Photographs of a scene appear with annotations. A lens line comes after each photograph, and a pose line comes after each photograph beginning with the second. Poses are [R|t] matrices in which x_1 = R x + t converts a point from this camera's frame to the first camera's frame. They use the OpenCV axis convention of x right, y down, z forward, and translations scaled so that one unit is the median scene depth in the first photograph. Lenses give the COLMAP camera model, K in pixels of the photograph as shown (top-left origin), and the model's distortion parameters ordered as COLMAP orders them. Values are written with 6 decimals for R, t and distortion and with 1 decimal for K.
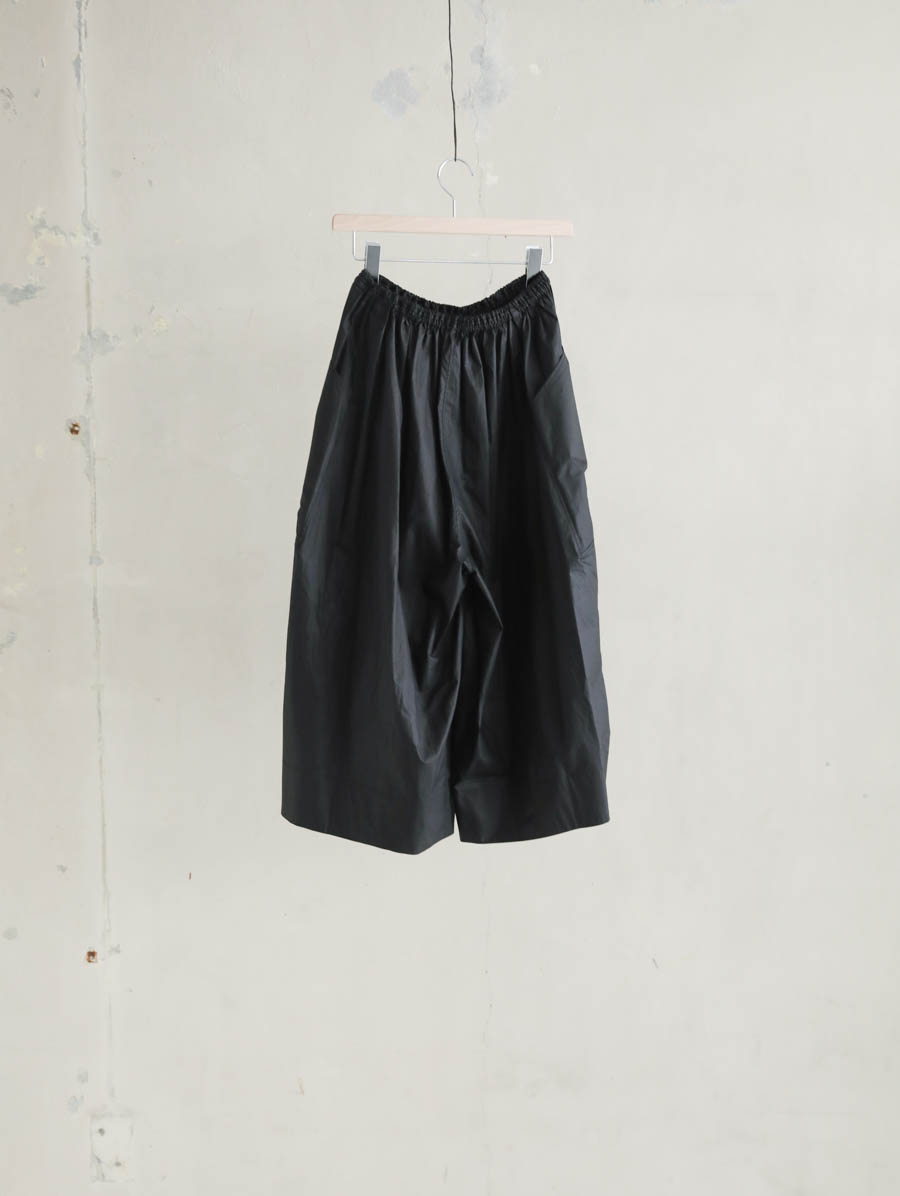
lens RADIAL K [[1671.7, 0, 452.4], [0, 1671.7, 603.0], [0, 0, 1]] dist [0.074809, 0.000000]
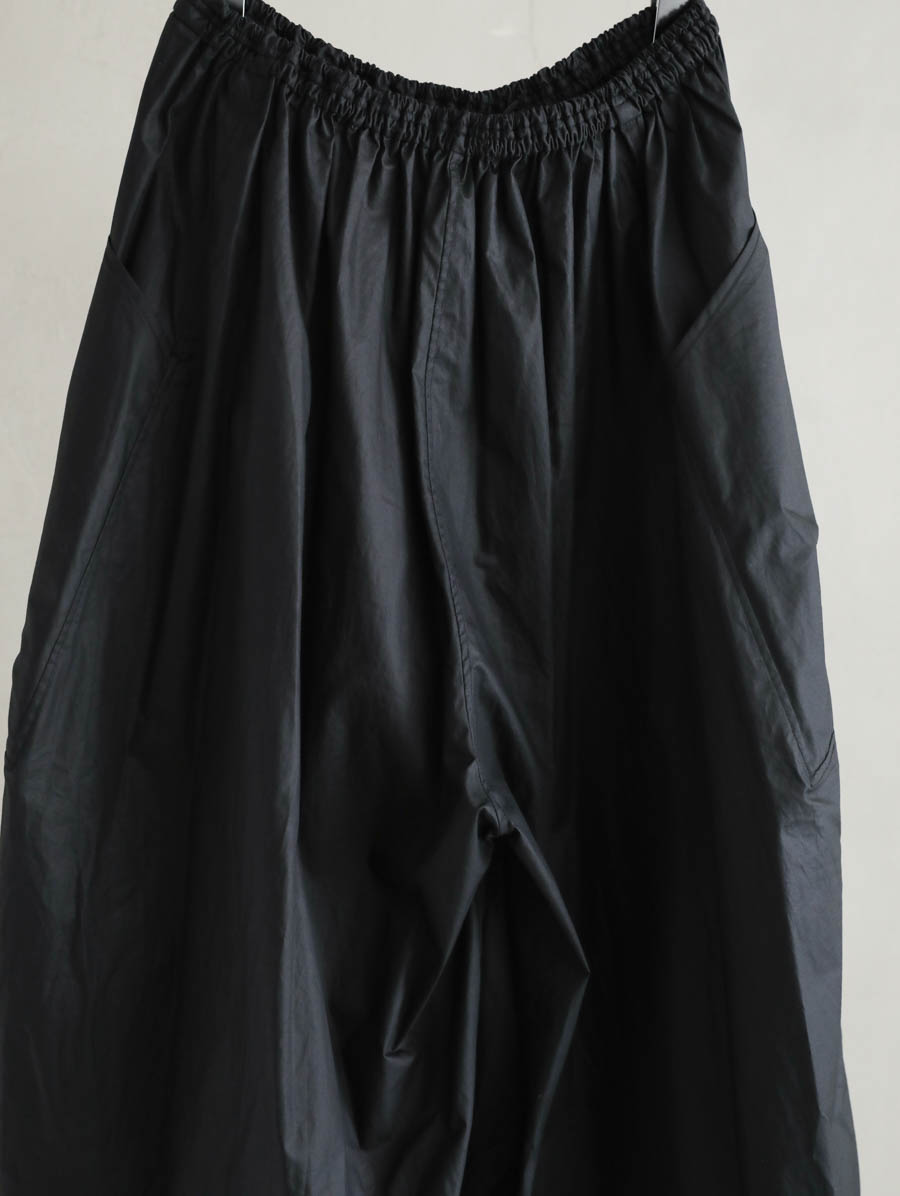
lens RADIAL K [[1671.7, 0, 447.2], [0, 1671.7, 595.6], [0, 0, 1]] dist [0.074809, 0.000000]
pose [[0.999958, 0.000895, 0.009098, -0.004327], [-0.000927, 0.999994, 0.003457, -0.069218], [-0.009095, -0.003465, 0.999953, 0.635210]]
